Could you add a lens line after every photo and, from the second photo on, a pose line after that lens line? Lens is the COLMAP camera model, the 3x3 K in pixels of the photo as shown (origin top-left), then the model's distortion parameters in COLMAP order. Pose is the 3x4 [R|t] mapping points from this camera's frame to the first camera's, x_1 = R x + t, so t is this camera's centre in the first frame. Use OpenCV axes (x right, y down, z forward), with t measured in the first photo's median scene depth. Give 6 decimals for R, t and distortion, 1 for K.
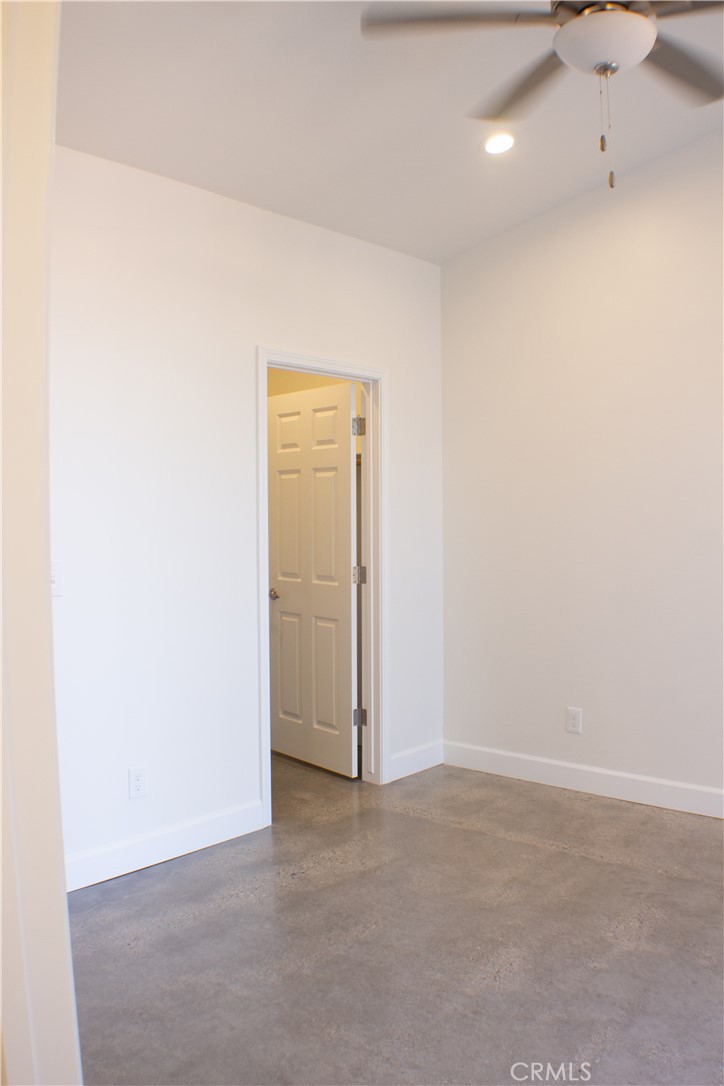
lens RADIAL K [[884.0, 0, 362.0], [0, 884.0, 543.0], [0, 0, 1]] dist [-0.224306, 0.099933]
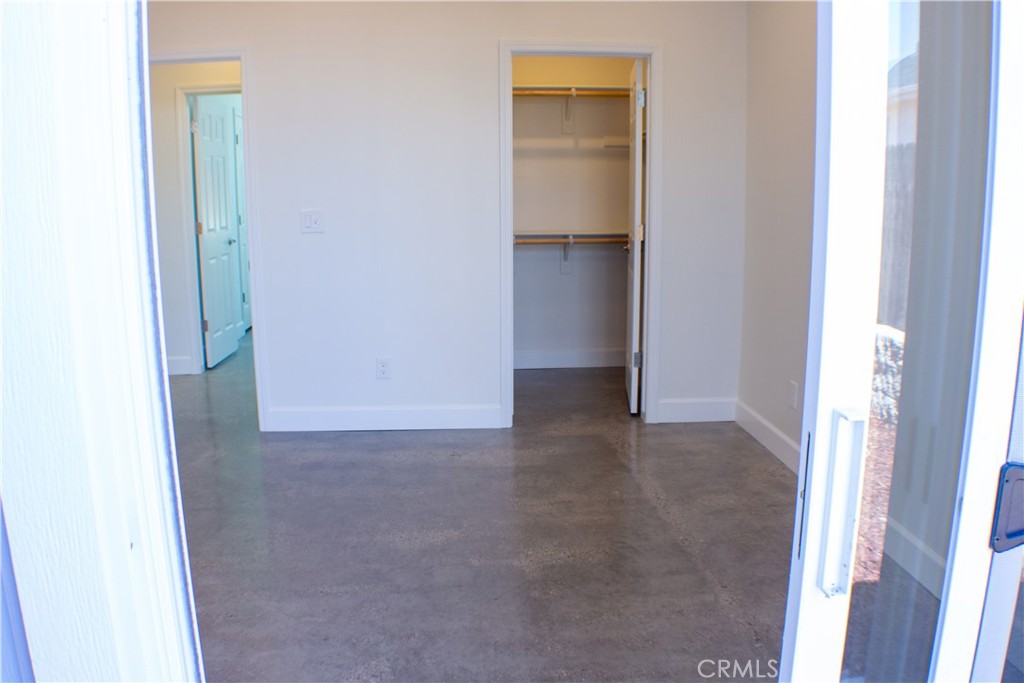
lens RADIAL K [[833.5, 0, 512.0], [0, 833.5, 341.5], [0, 0, 1]] dist [-0.224306, 0.099933]
pose [[0.714719, 0.133621, -0.686530, 0.739387], [-0.025597, 0.985921, 0.165244, 0.004245], [0.698944, -0.100530, 0.708076, 0.164460]]
